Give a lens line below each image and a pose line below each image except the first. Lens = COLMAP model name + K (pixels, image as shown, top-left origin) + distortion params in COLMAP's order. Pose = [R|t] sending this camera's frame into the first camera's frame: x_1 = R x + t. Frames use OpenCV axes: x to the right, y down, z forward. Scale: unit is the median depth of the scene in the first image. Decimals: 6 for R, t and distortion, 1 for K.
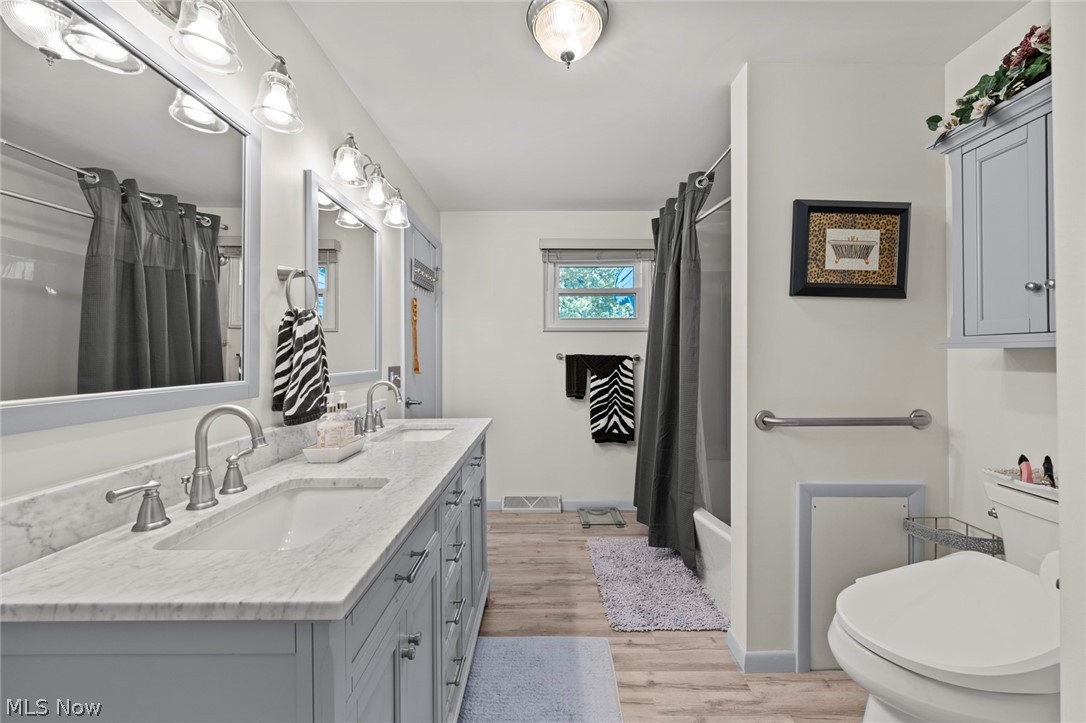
lens RADIAL K [[410.9, 0, 541.4], [0, 410.9, 353.3], [0, 0, 1]] dist [-0.005558, 0.000152]
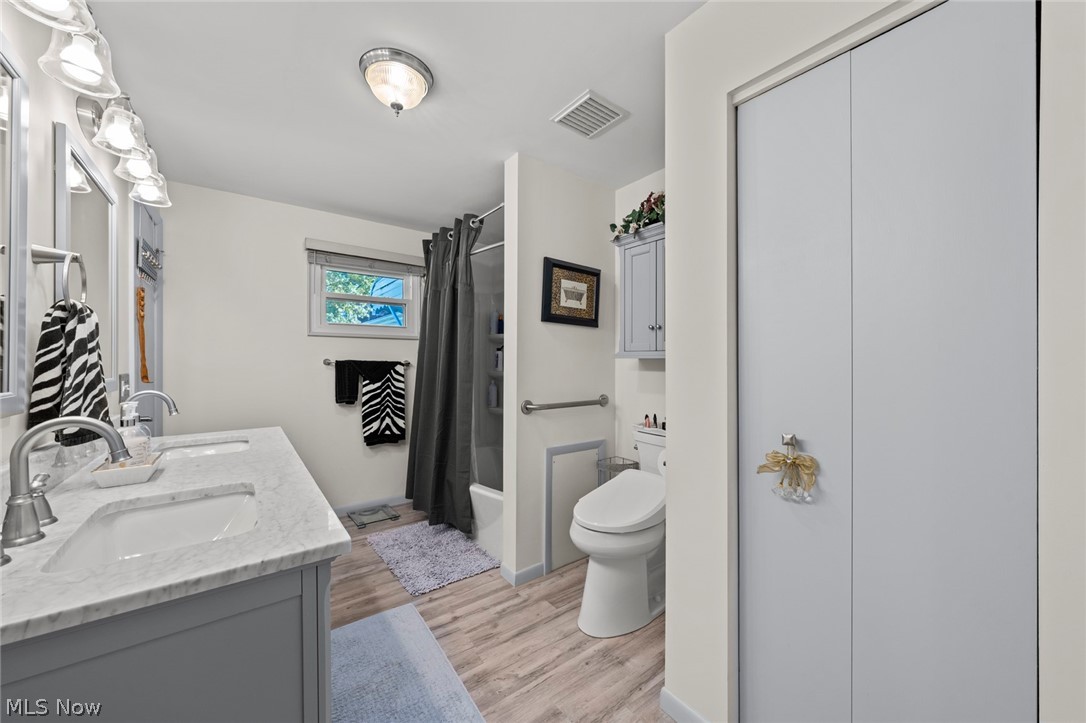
lens RADIAL K [[406.2, 0, 550.4], [0, 406.2, 359.6], [0, 0, 1]] dist [-0.009436, 0.000069]
pose [[0.784790, 0.006840, 0.619724, -0.272538], [-0.007571, 0.999970, -0.001449, -0.001217], [-0.619716, -0.003555, 0.784818, -0.164470]]
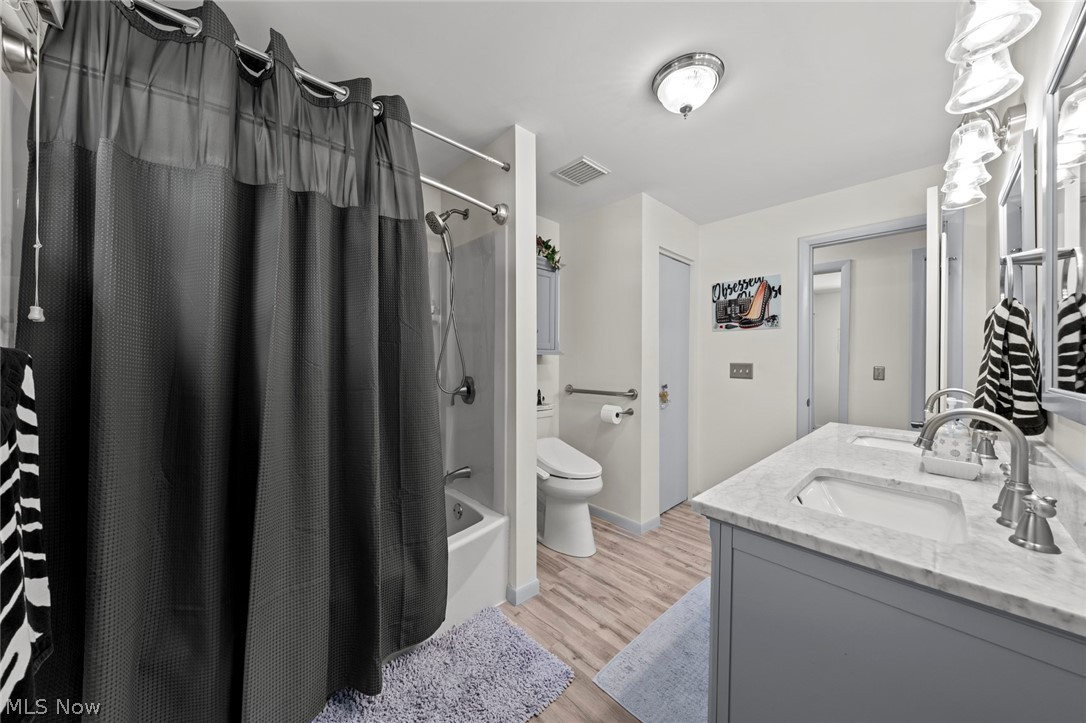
lens RADIAL K [[371.8, 0, 542.7], [0, 371.8, 353.5], [0, 0, 1]] dist [0.000291, 0.000019]
pose [[-0.685775, -0.000208, 0.727814, -0.395950], [-0.005212, 0.999976, -0.004626, -0.001660], [-0.727795, -0.006966, -0.685759, 1.810776]]
